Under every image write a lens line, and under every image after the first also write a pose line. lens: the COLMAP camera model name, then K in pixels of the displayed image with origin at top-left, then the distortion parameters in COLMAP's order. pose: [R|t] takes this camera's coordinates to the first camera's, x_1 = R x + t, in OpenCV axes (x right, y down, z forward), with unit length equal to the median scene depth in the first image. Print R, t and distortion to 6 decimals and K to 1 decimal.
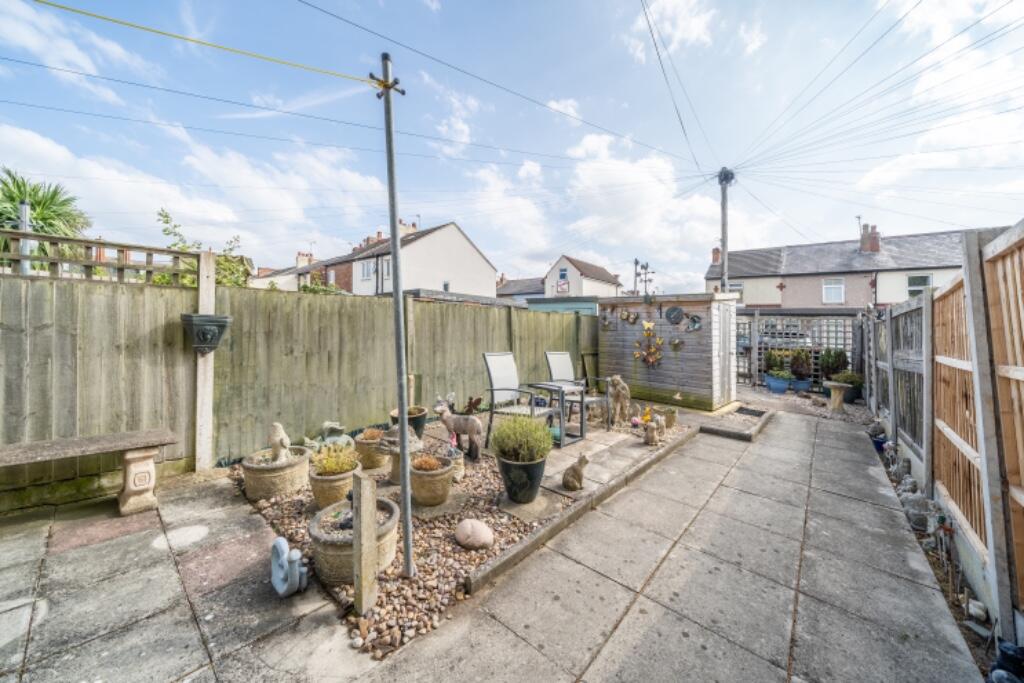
lens RADIAL K [[373.3, 0, 509.8], [0, 373.3, 317.3], [0, 0, 1]] dist [0.000316, 0.000011]
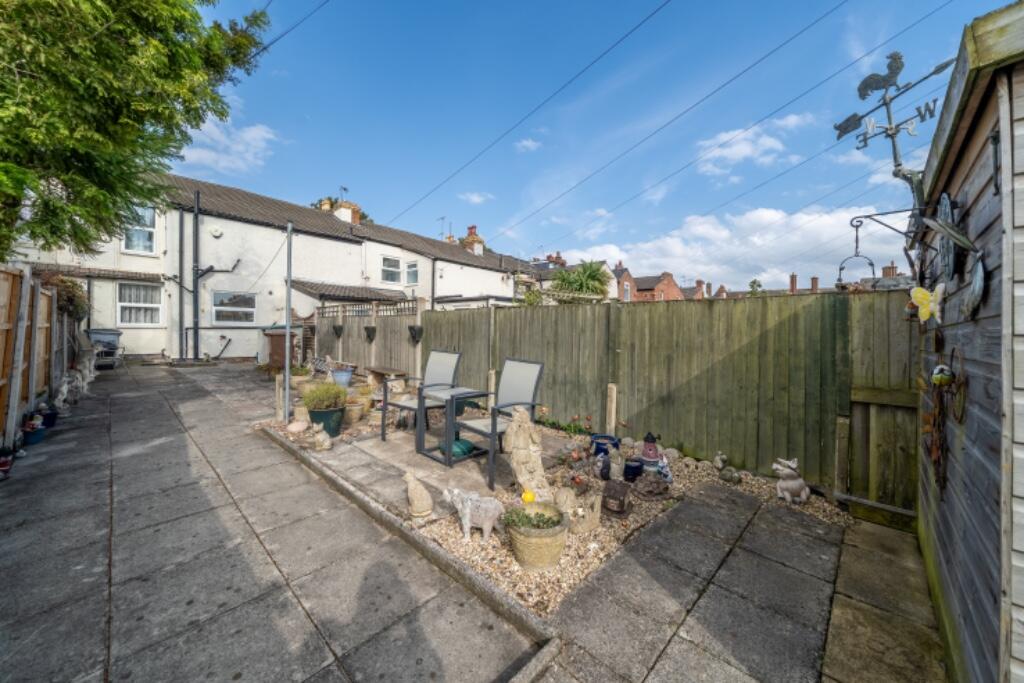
lens RADIAL K [[362.6, 0, 517.8], [0, 362.6, 330.1], [0, 0, 1]] dist [-0.001086, -0.000044]
pose [[-0.030002, -0.038209, -0.998819, 0.618719], [0.002221, 0.999264, -0.038293, 0.047049], [0.999547, -0.003367, -0.029895, 0.754478]]
